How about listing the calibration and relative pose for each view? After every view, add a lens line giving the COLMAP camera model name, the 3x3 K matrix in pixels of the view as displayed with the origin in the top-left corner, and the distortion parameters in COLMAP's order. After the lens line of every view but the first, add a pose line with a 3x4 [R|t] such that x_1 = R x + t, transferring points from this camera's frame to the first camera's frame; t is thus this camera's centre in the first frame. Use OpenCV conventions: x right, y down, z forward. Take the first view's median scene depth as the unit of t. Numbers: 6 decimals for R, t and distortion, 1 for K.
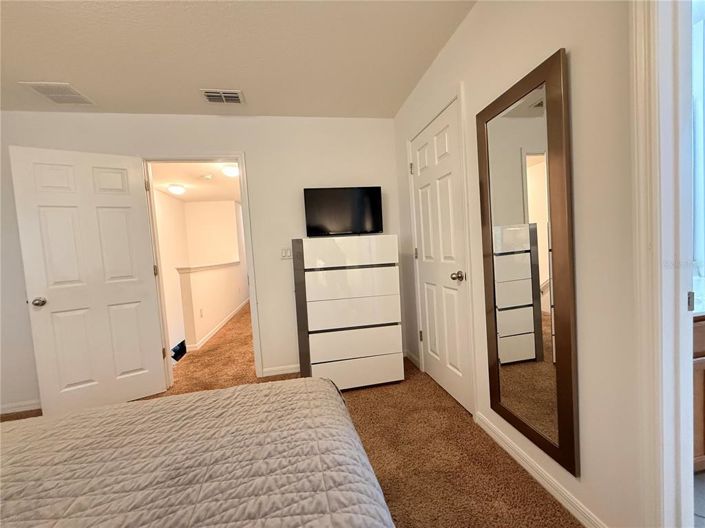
lens RADIAL K [[276.5, 0, 354.2], [0, 276.5, 262.3], [0, 0, 1]] dist [-0.002895, -0.000089]
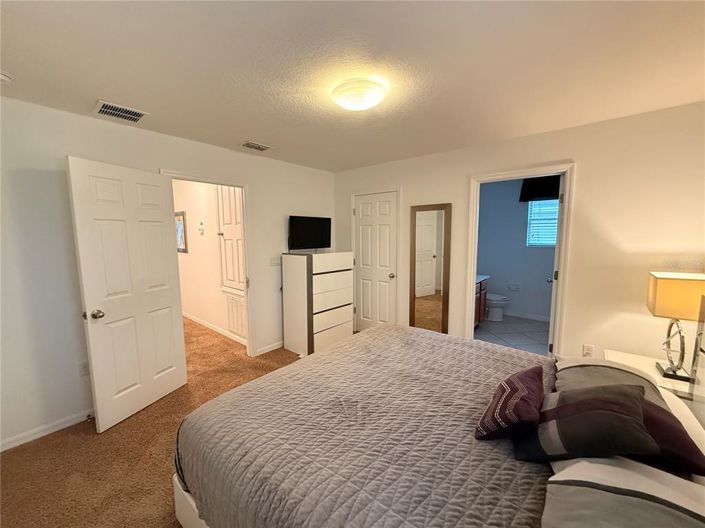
lens RADIAL K [[276.5, 0, 351.5], [0, 276.5, 265.4], [0, 0, 1]] dist [-0.002895, -0.000089]
pose [[0.776938, -0.009704, 0.629502, -0.962747], [-0.012529, 0.999445, 0.030871, -0.071541], [-0.629452, -0.031872, 0.776385, -0.341374]]
